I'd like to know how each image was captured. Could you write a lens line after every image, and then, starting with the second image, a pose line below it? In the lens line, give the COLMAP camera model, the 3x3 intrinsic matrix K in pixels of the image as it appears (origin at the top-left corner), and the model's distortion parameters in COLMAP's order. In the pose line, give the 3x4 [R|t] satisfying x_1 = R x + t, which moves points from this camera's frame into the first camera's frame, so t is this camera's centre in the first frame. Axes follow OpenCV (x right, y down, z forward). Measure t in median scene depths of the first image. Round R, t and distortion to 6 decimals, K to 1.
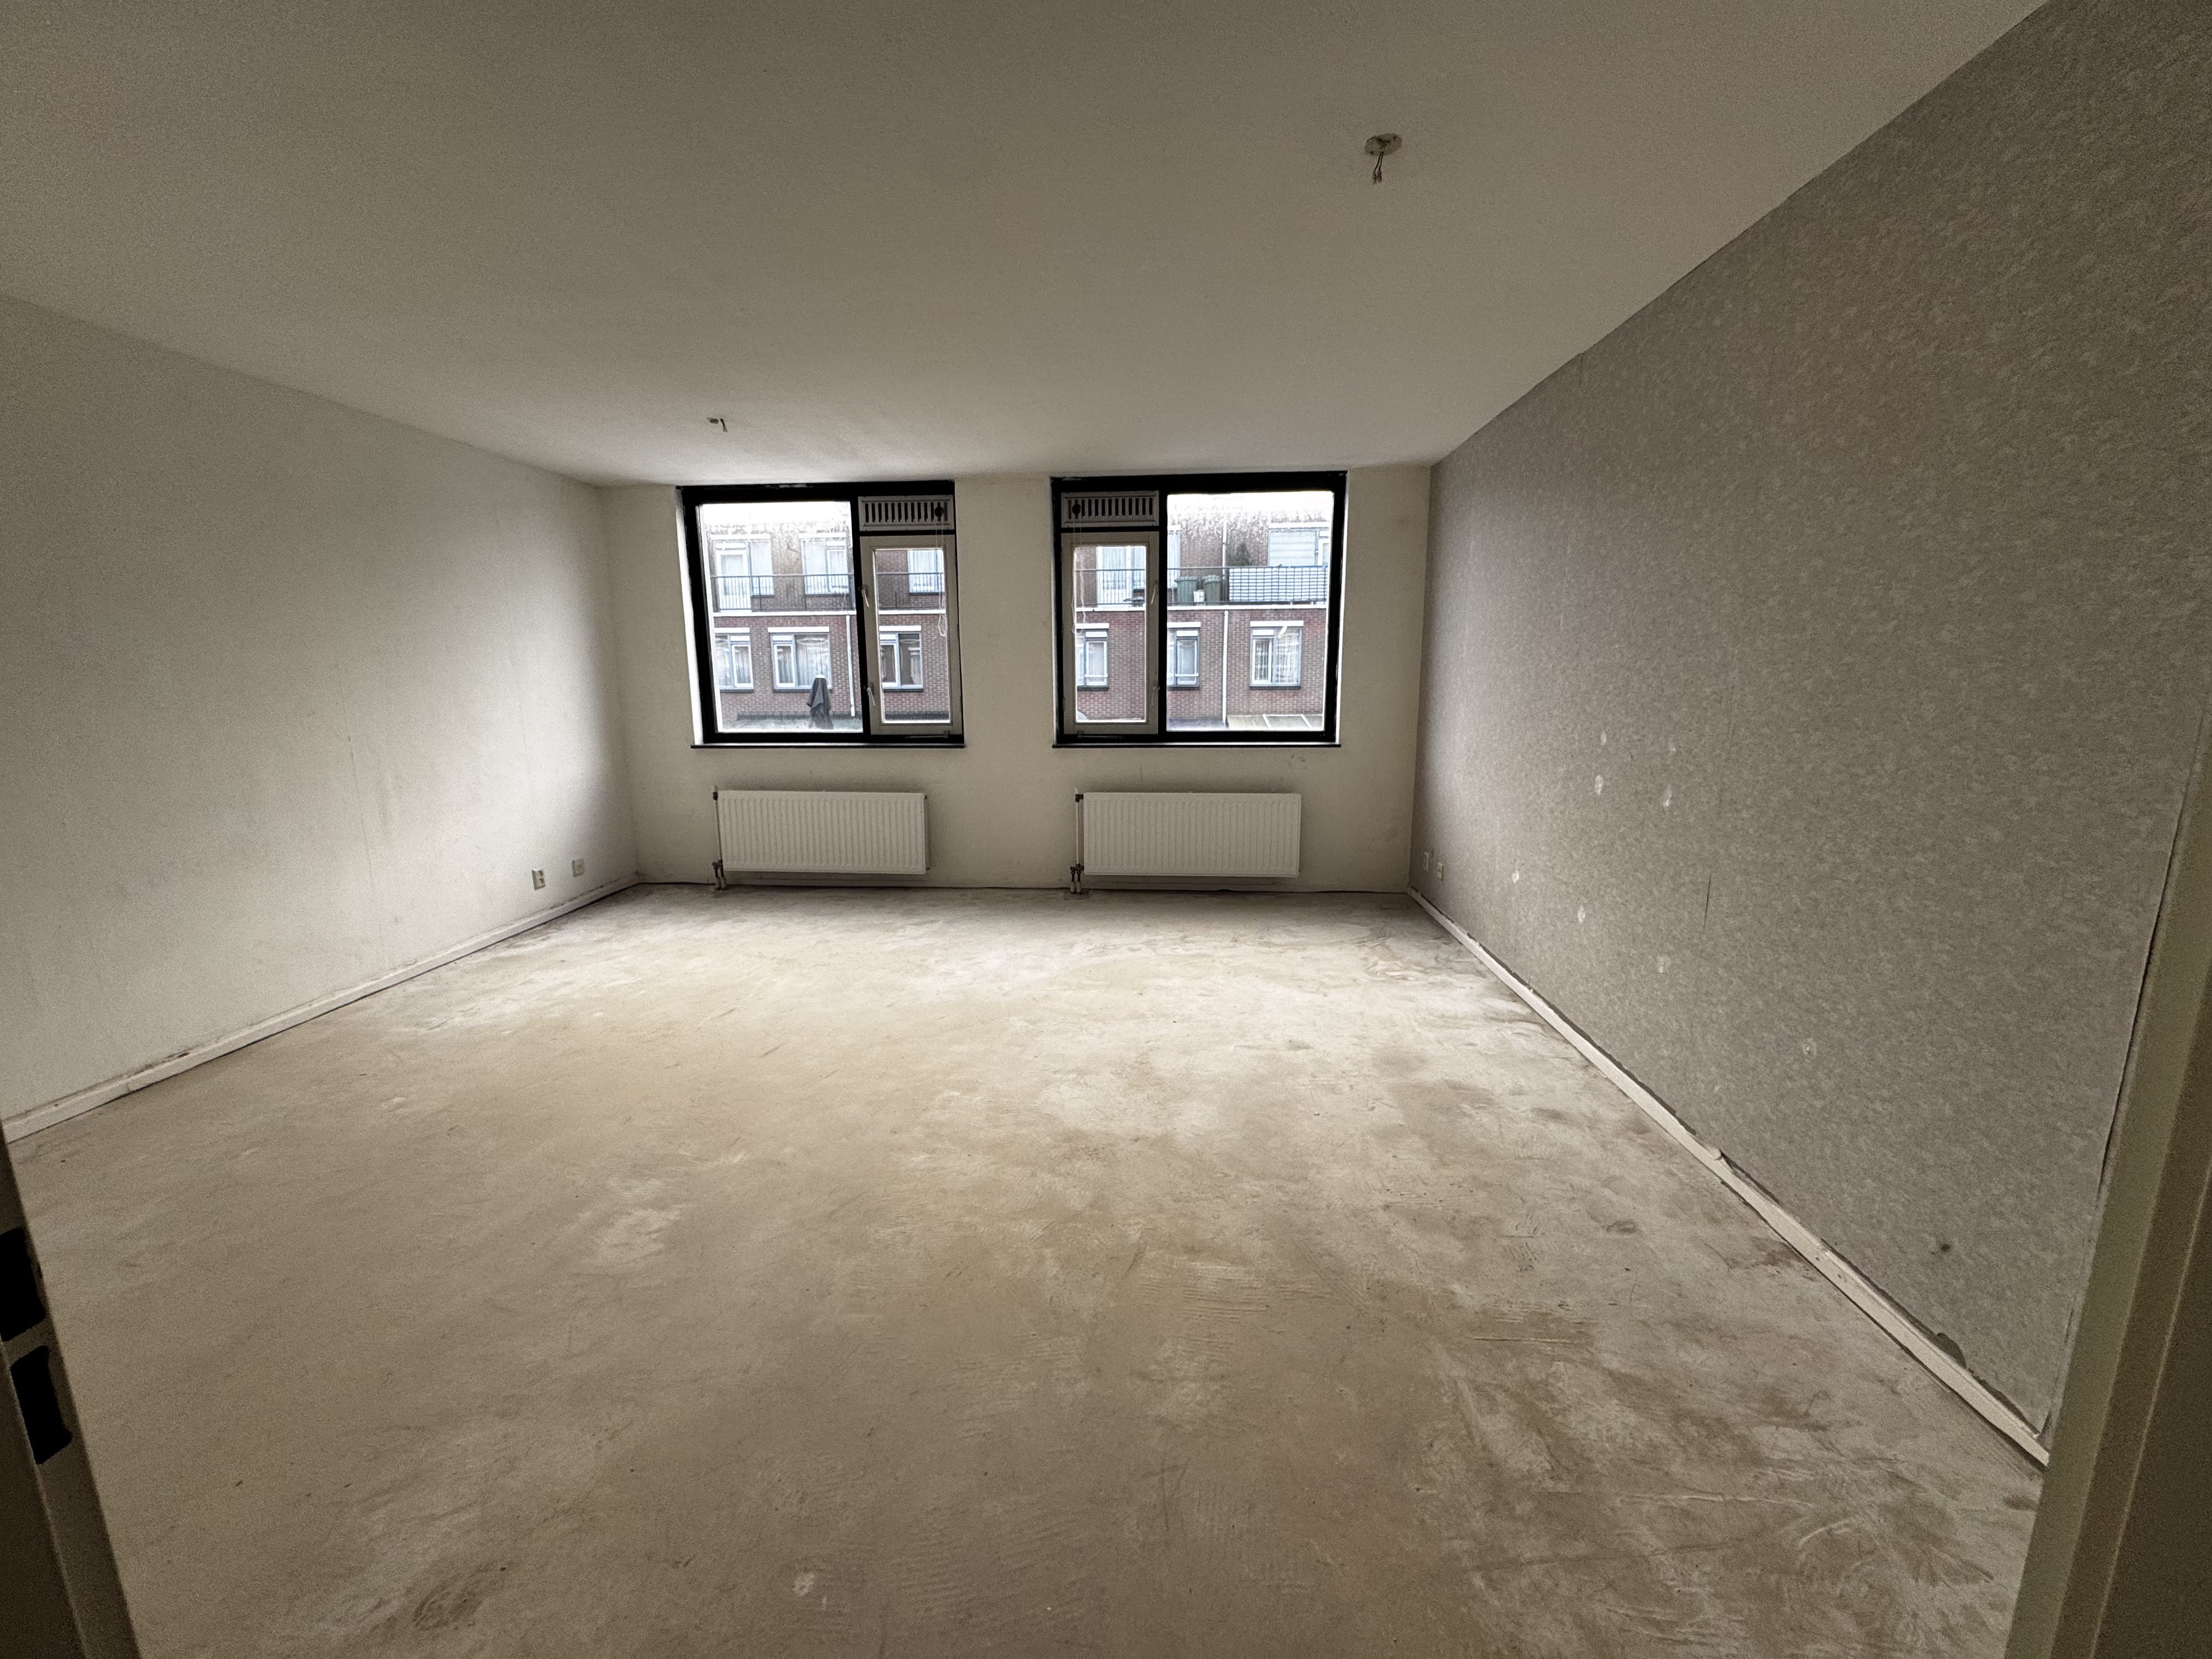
lens RADIAL K [[880.2, 0, 1105.8], [0, 880.2, 826.4], [0, 0, 1]] dist [-0.002515, 0.000351]
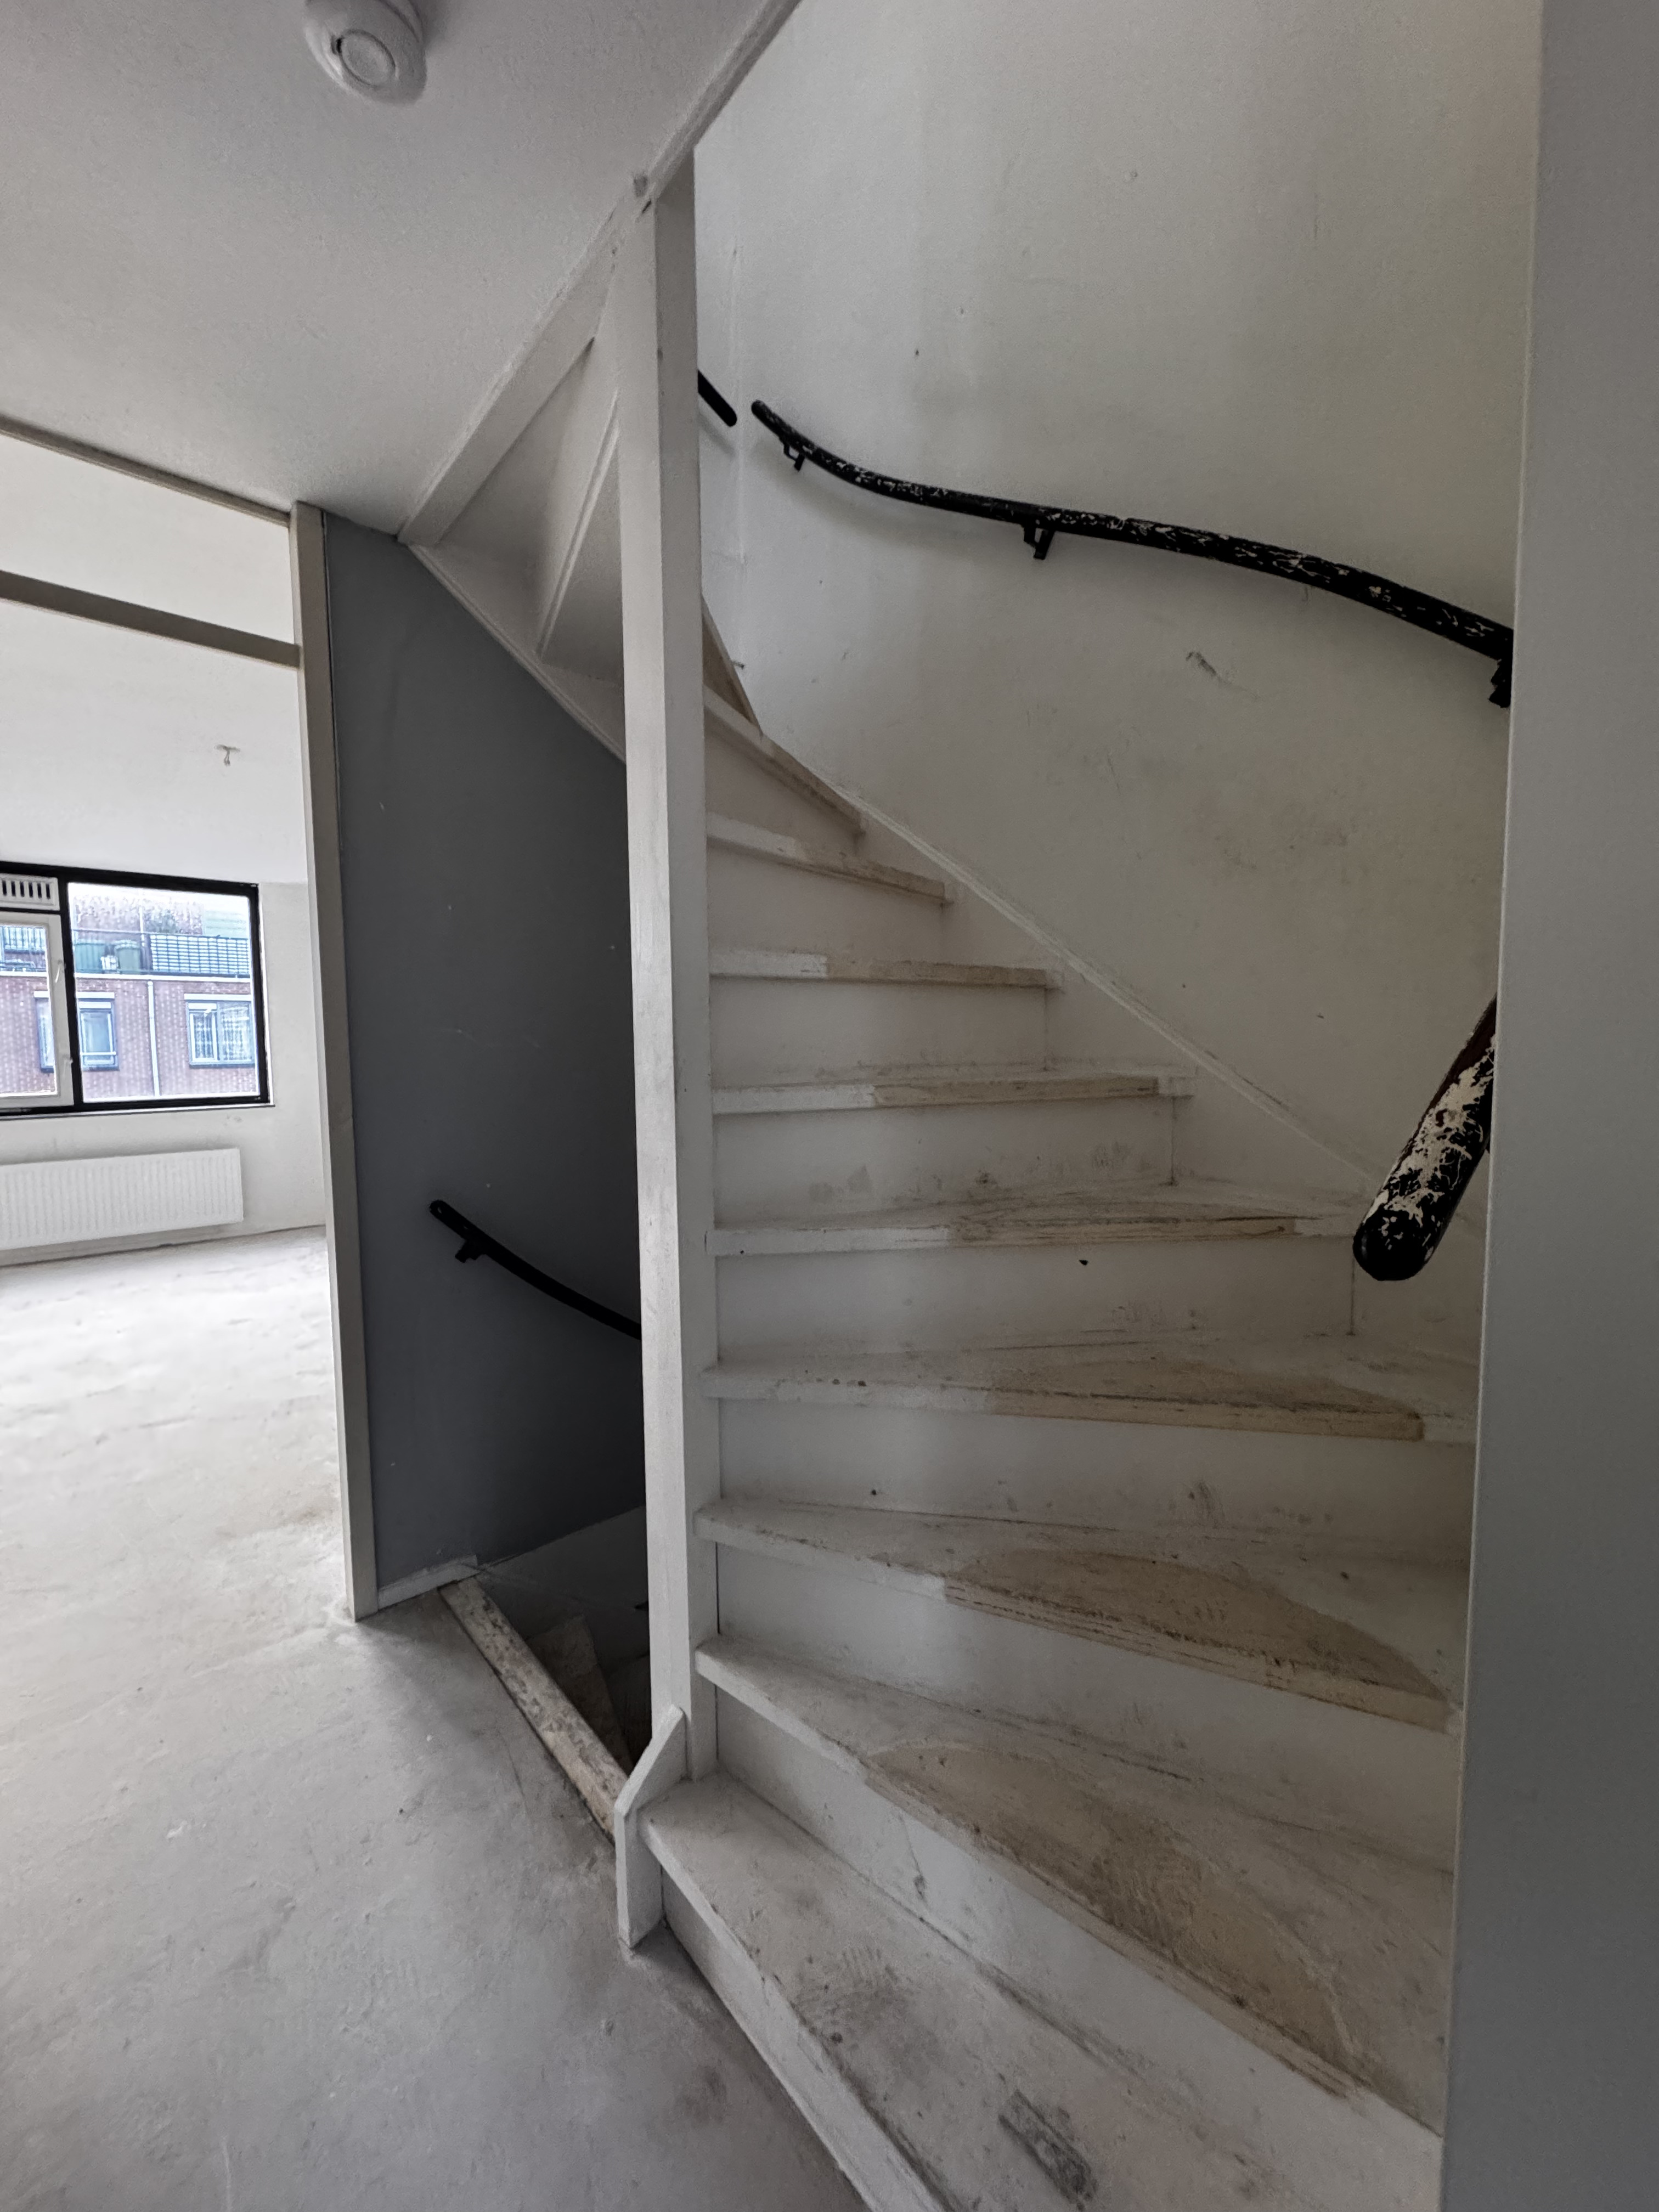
lens RADIAL K [[880.2, 0, 818.8], [0, 880.2, 1104.2], [0, 0, 1]] dist [-0.002515, 0.000351]
pose [[0.712635, -0.051867, 0.699615, -0.044730], [0.128610, 0.990021, -0.057606, 0.075429], [-0.689646, 0.131029, 0.712194, -0.389753]]
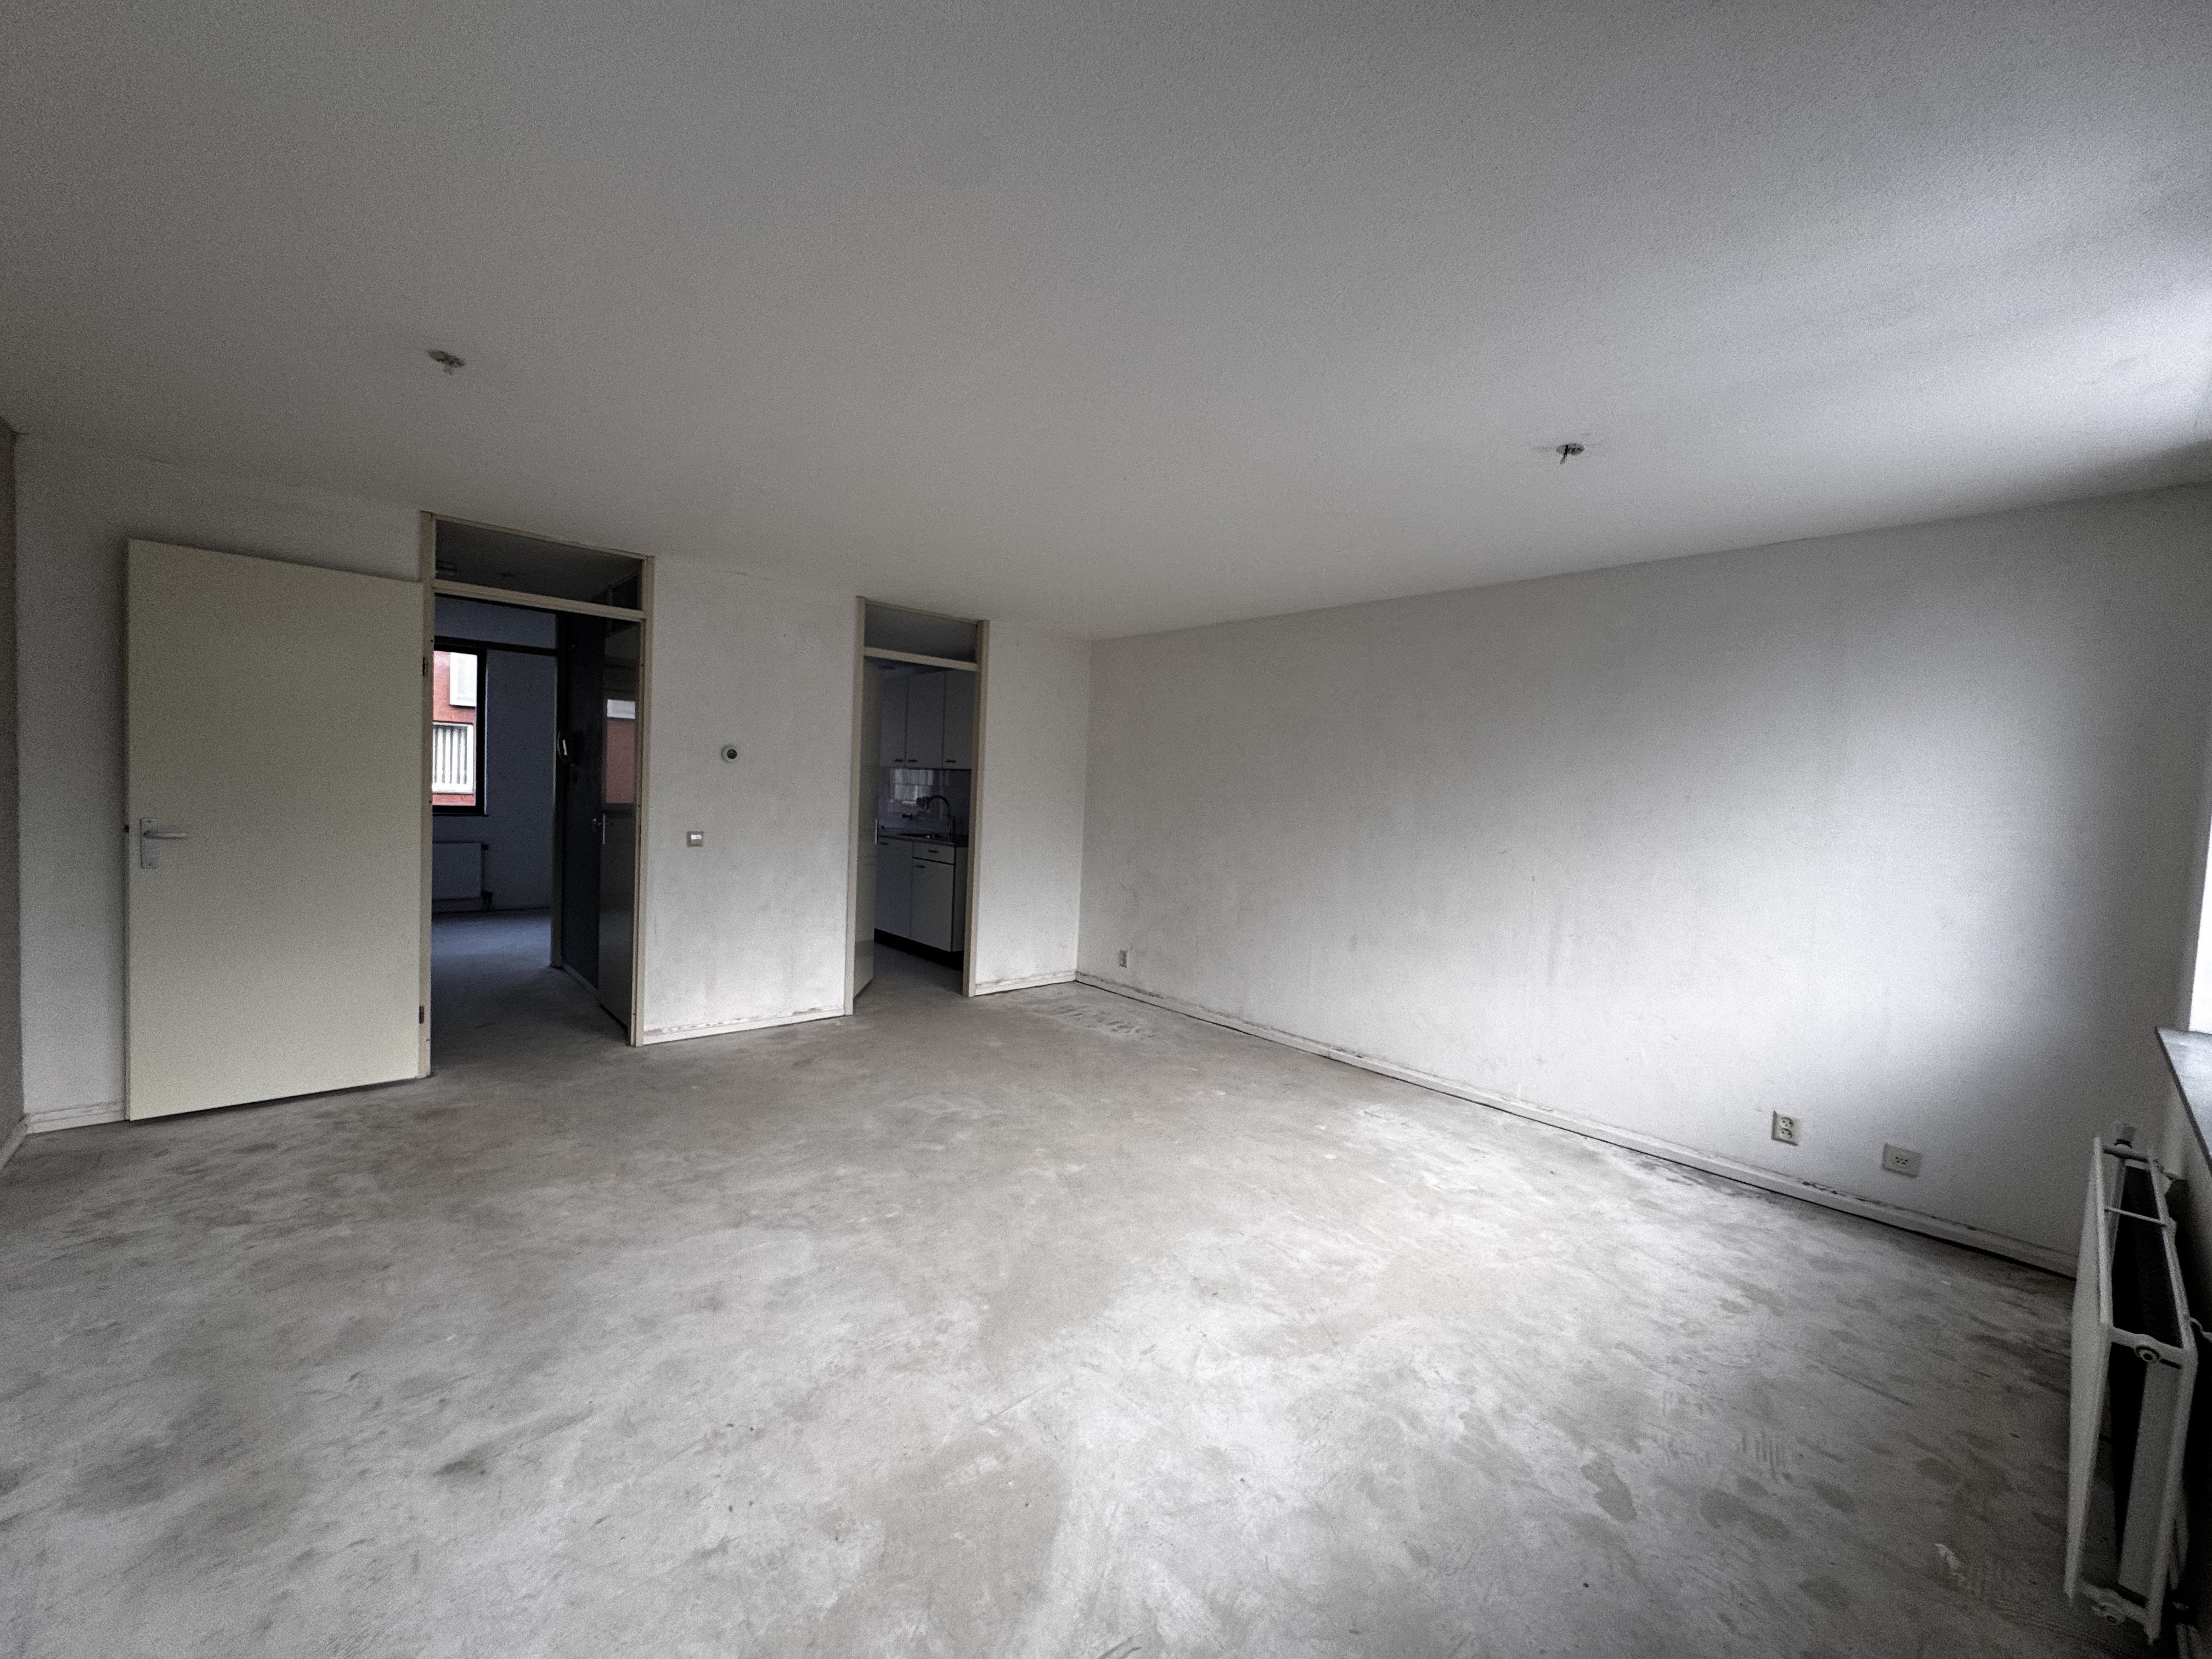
lens RADIAL K [[880.2, 0, 1114.8], [0, 880.2, 839.1], [0, 0, 1]] dist [-0.002515, 0.000351]
pose [[-0.697845, 0.015774, -0.716075, 0.212470], [-0.164838, 0.969384, 0.181995, -0.197681], [0.697023, 0.245041, -0.673880, 1.027518]]
